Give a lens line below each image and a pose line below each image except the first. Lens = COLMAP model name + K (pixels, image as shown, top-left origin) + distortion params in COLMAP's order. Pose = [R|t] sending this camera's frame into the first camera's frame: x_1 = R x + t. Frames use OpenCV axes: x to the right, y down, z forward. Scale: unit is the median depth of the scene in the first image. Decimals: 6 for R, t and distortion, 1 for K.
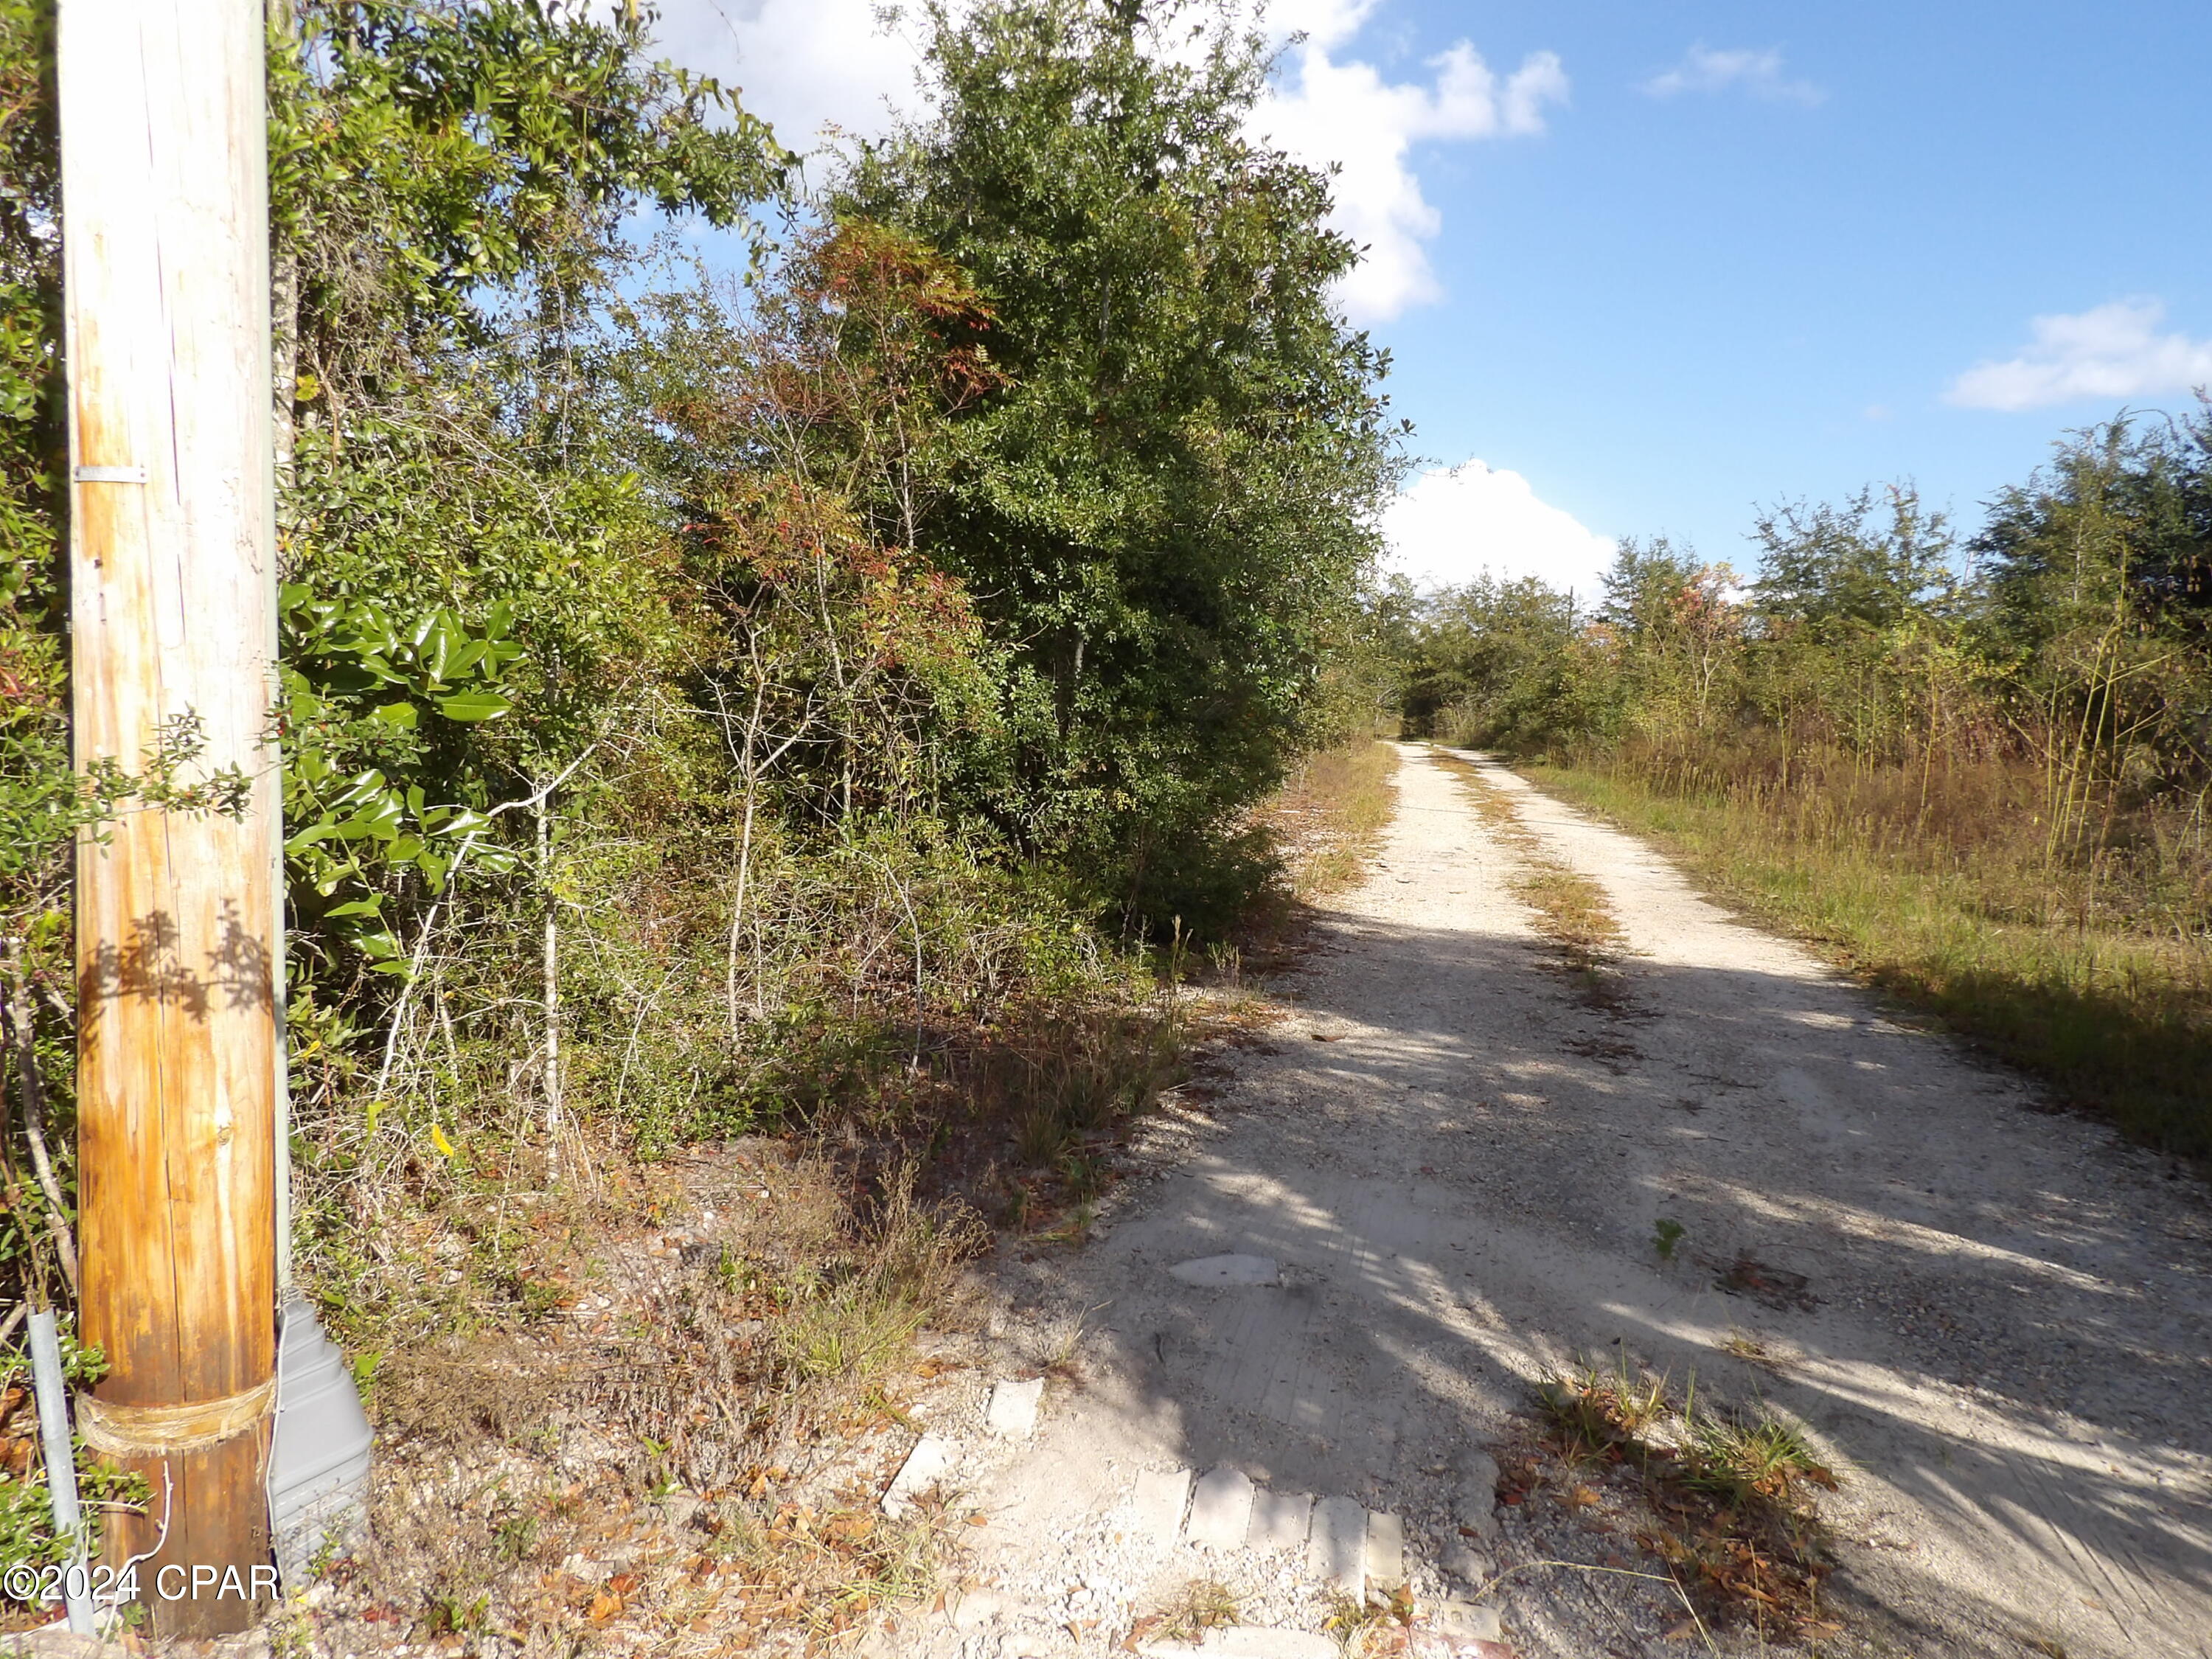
lens RADIAL K [[1590.7, 0, 1110.9], [0, 1590.7, 812.9], [0, 0, 1]] dist [-0.029864, 0.043105]
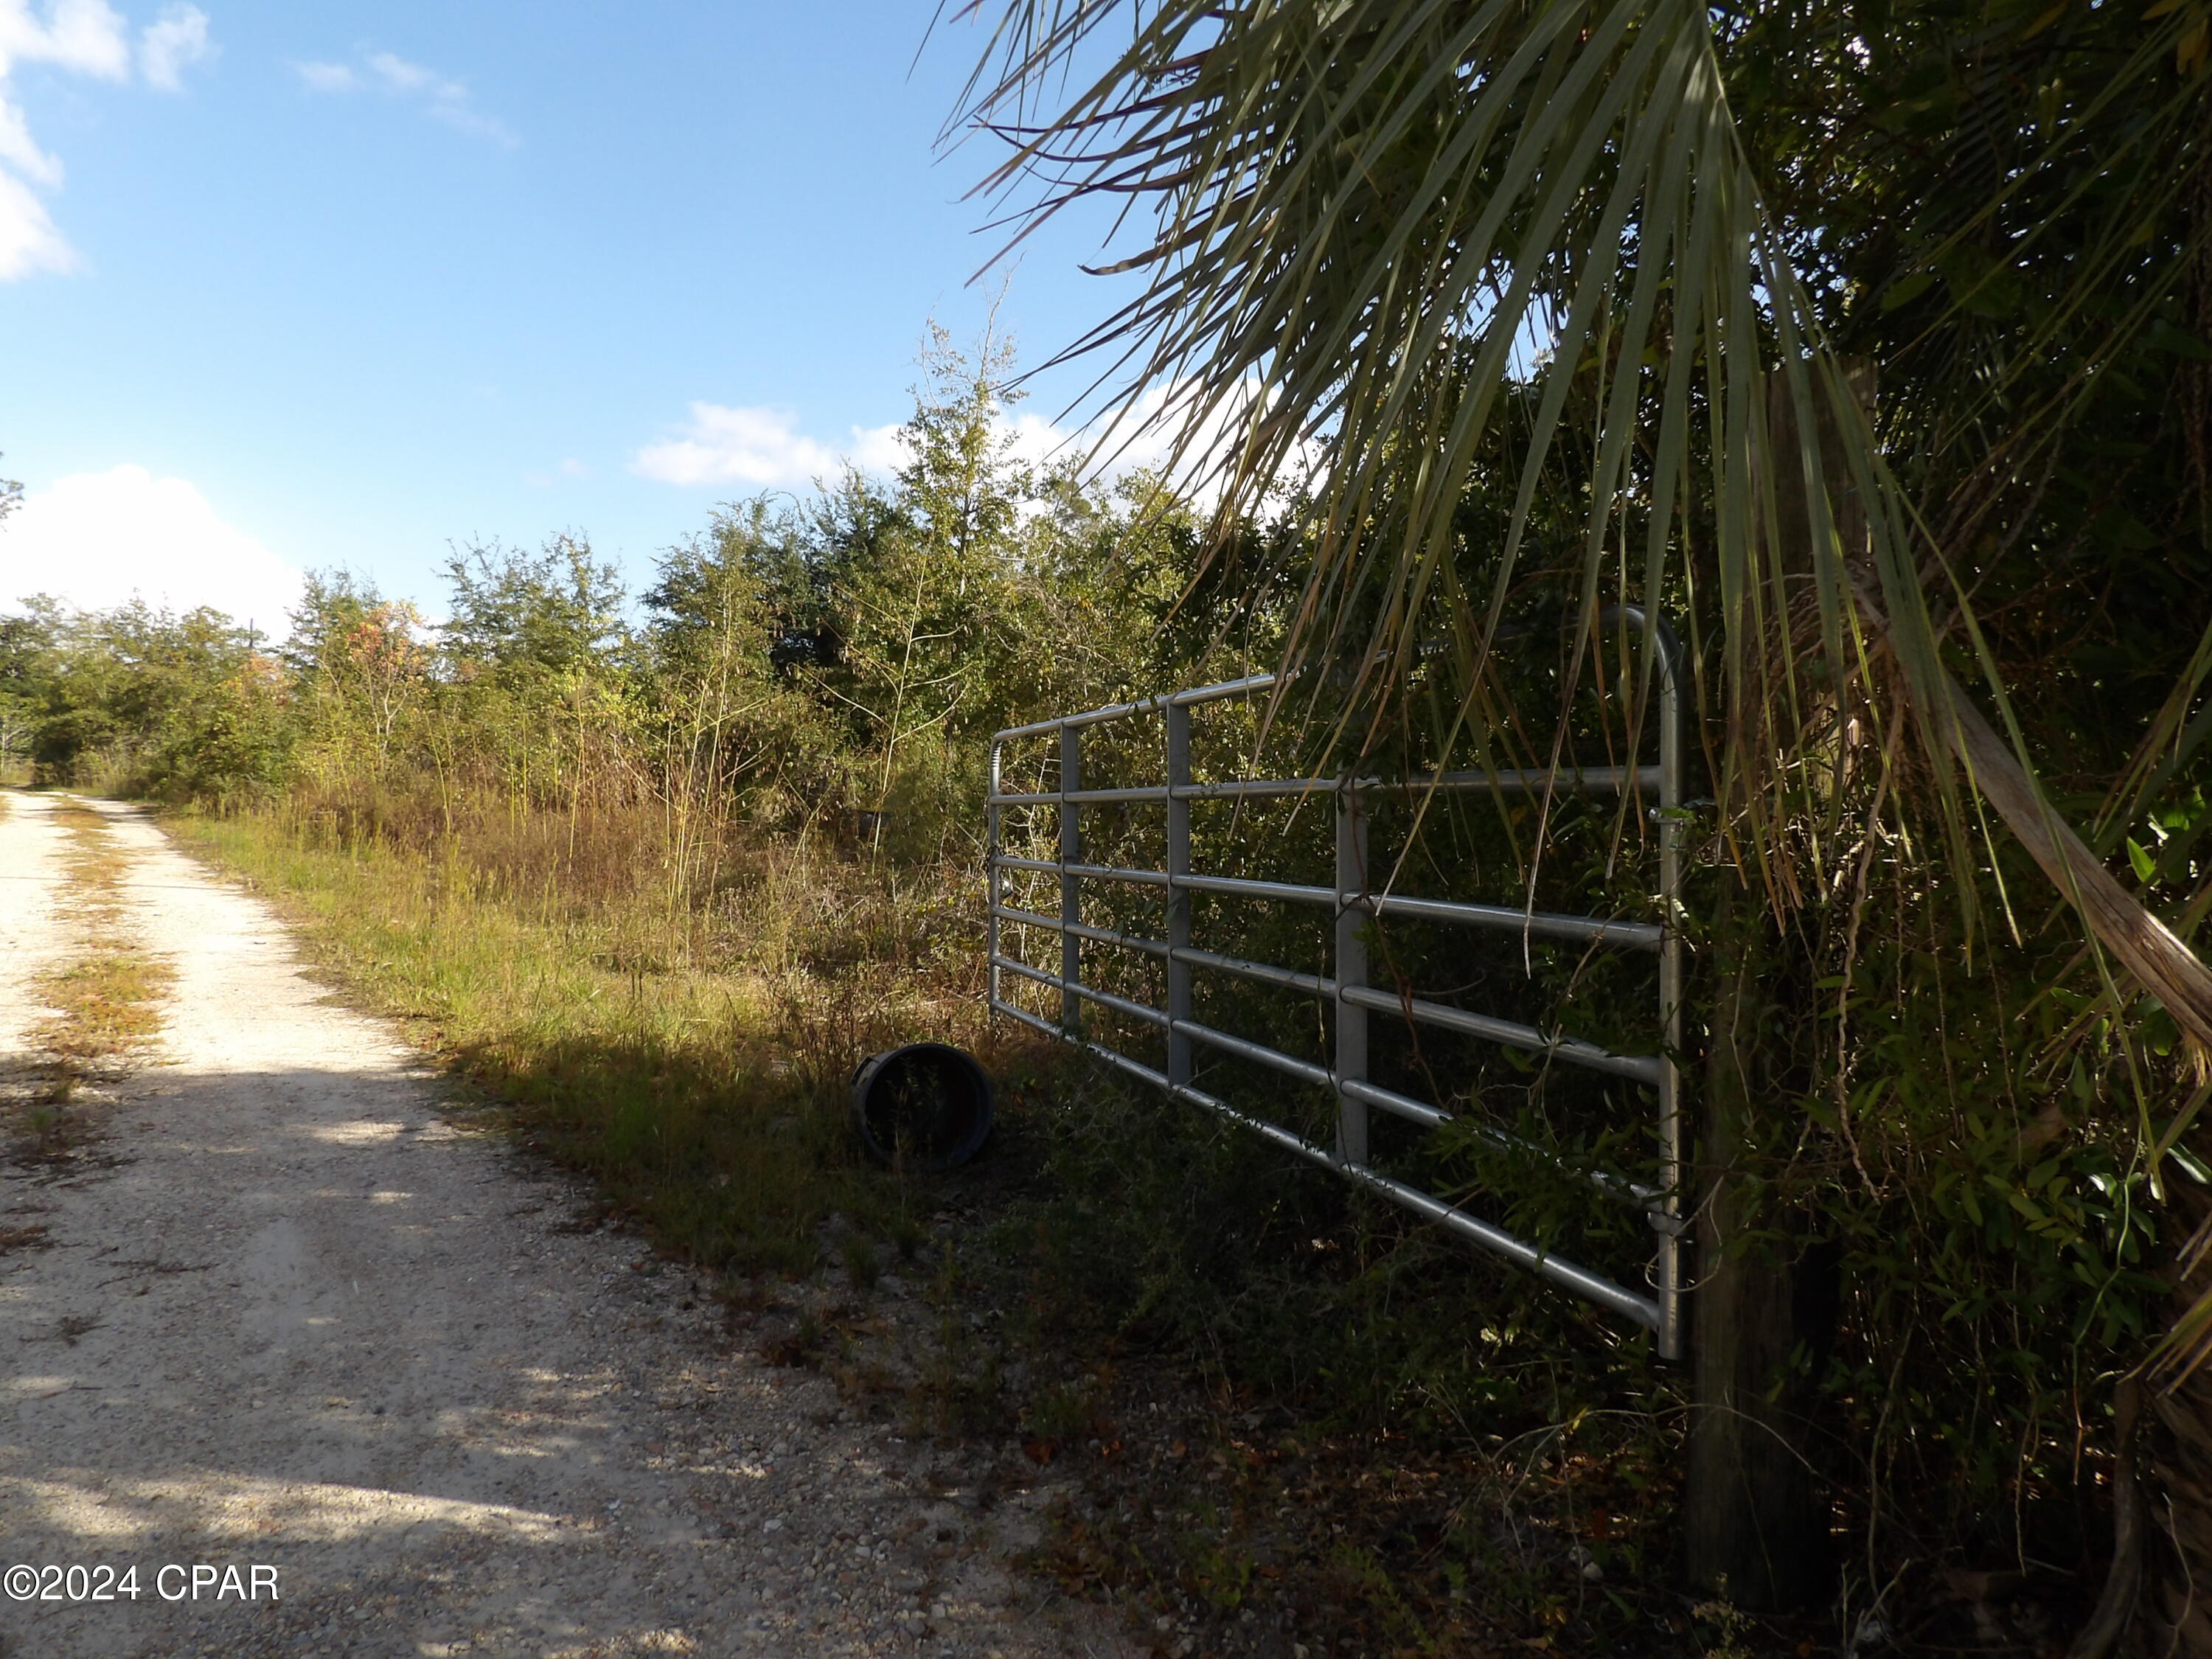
lens RADIAL K [[1590.7, 0, 1106.4], [0, 1590.7, 814.6], [0, 0, 1]] dist [-0.029864, 0.043105]
pose [[0.720615, -0.020772, 0.693025, 0.139237], [0.040182, 0.999122, -0.011836, -0.004382], [-0.692170, 0.036376, 0.720817, 0.129972]]
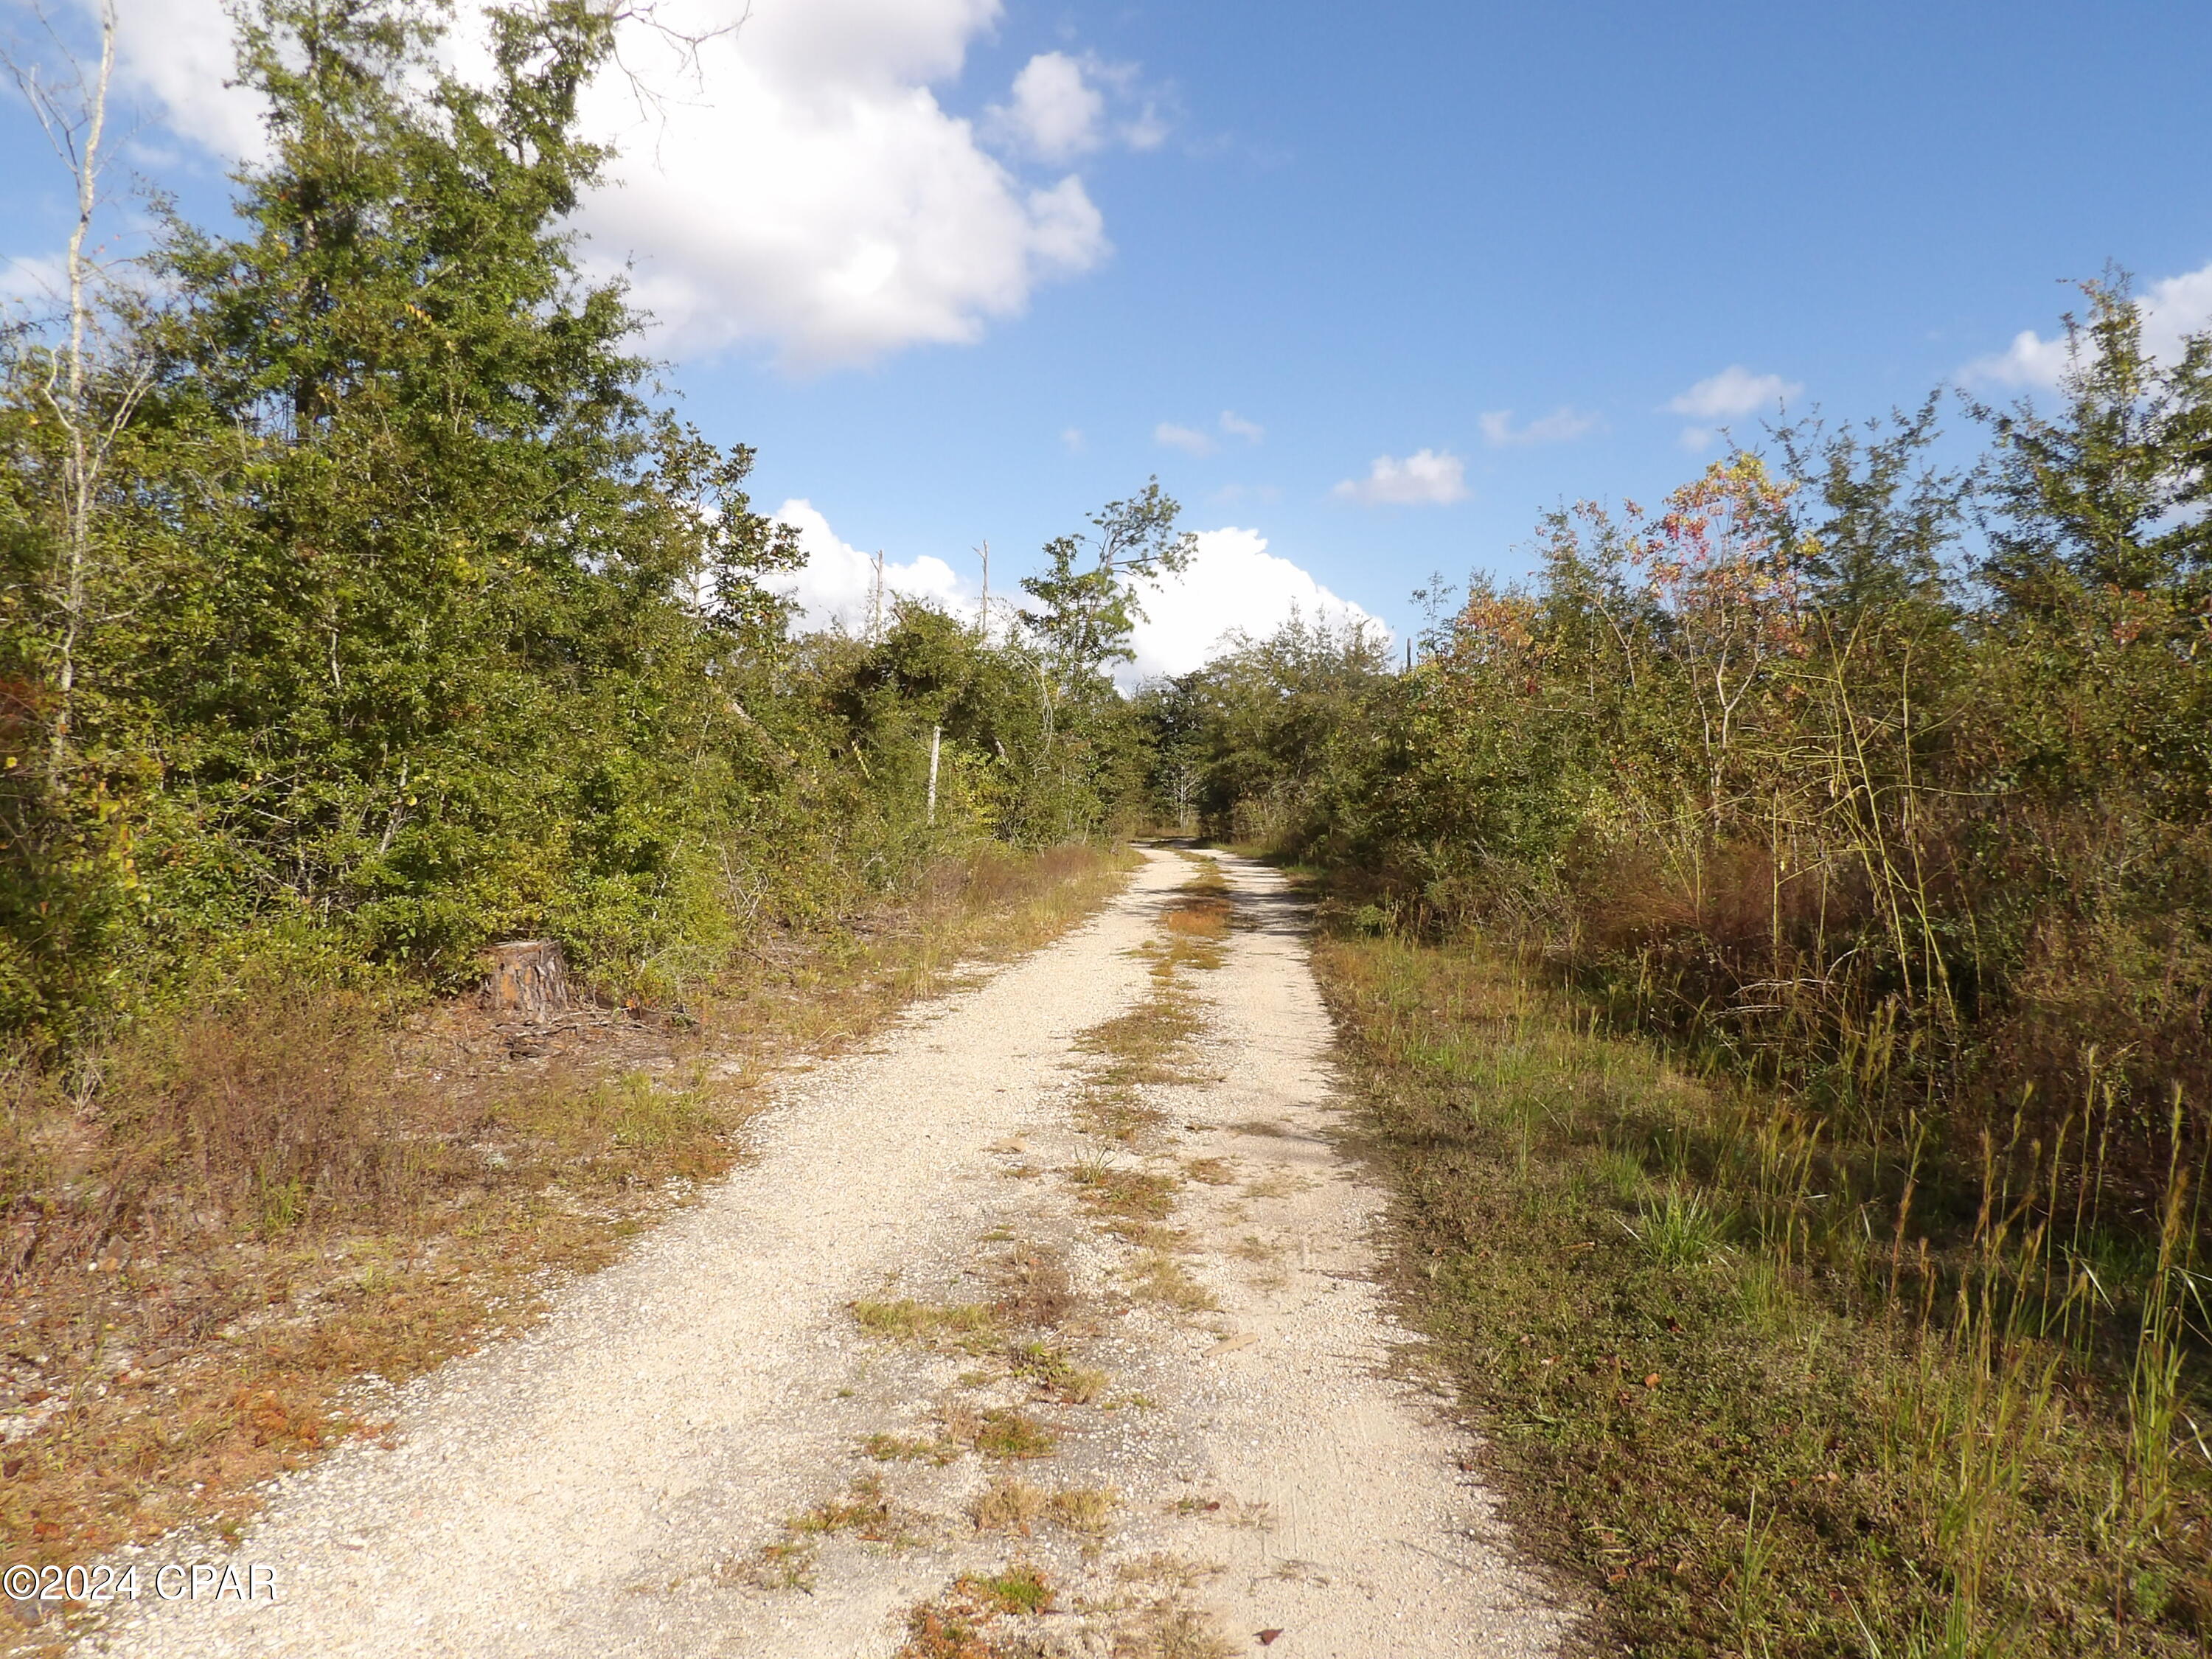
lens RADIAL K [[1590.7, 0, 1127.2], [0, 1590.7, 826.0], [0, 0, 1]] dist [-0.029864, 0.043105]
pose [[0.993821, -0.035578, 0.105139, 0.722812], [0.041287, 0.997760, -0.052631, -0.169957], [-0.103031, 0.056647, 0.993064, 2.602293]]
